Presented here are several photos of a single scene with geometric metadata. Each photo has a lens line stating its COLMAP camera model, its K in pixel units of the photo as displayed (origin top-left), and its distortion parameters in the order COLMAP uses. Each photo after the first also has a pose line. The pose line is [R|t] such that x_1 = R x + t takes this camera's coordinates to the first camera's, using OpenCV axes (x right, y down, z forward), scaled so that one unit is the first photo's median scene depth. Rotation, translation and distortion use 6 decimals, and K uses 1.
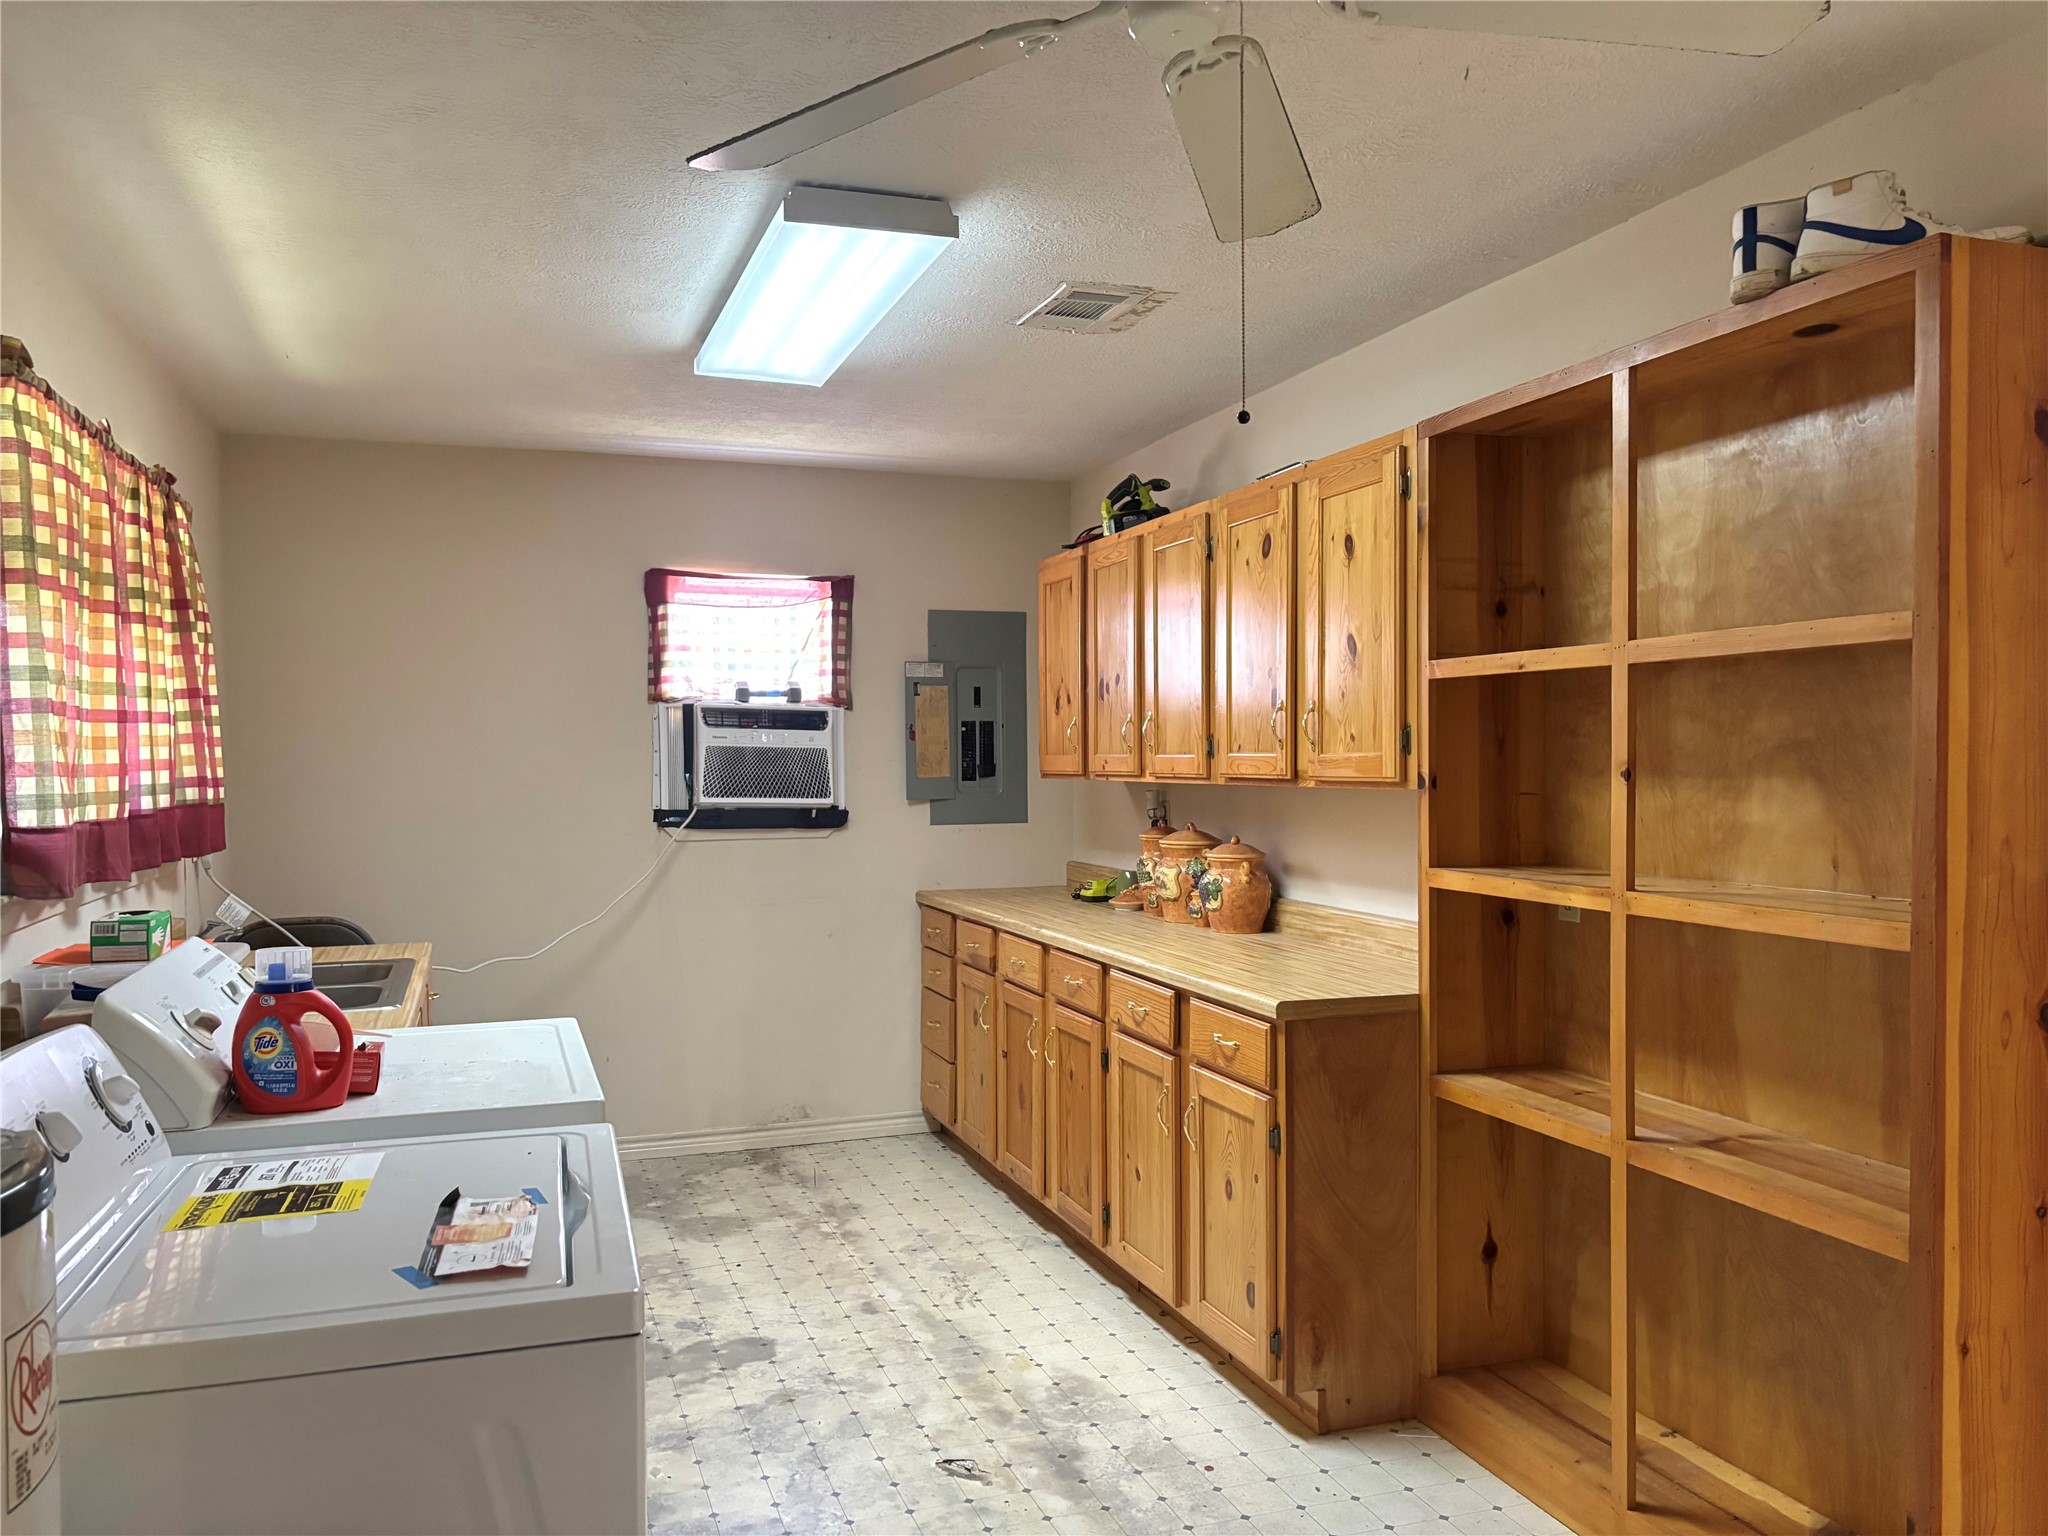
lens RADIAL K [[1545.0, 0, 1019.6], [0, 1545.0, 773.3], [0, 0, 1]] dist [0.043406, -0.026654]
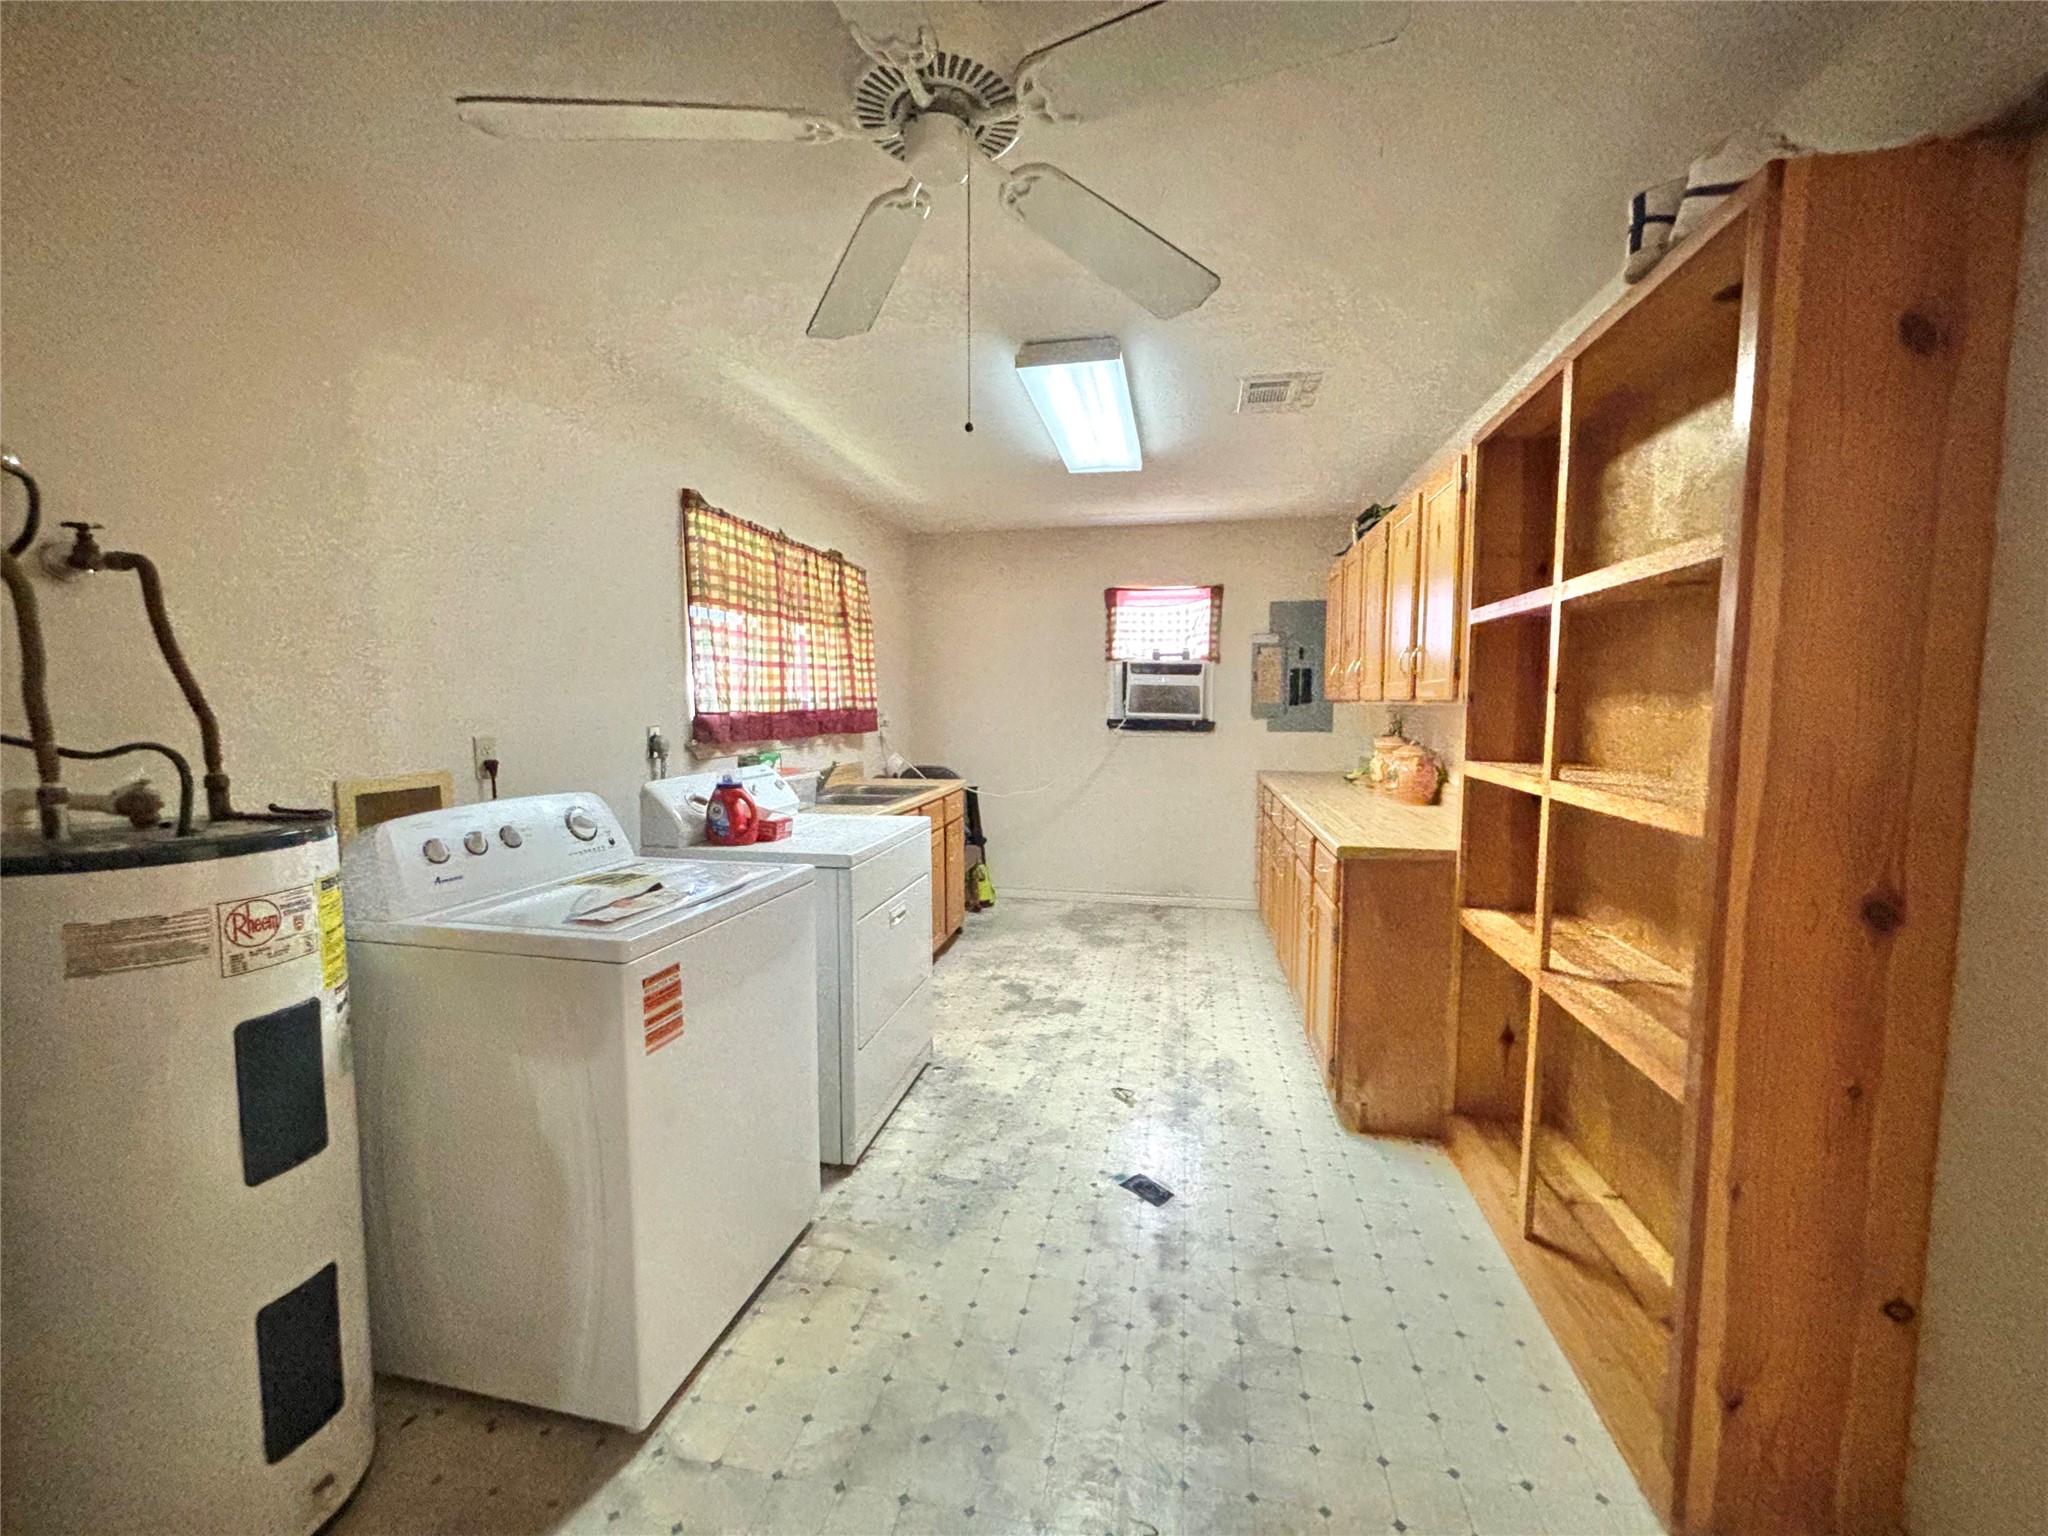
lens RADIAL K [[818.4, 0, 1026.4], [0, 818.4, 758.8], [0, 0, 1]] dist [-0.003764, 0.000811]
pose [[0.867957, 0.042281, -0.494836, 0.209613], [-0.012058, 0.997870, 0.064112, 0.012296], [0.496493, -0.049680, 0.866618, 0.122635]]
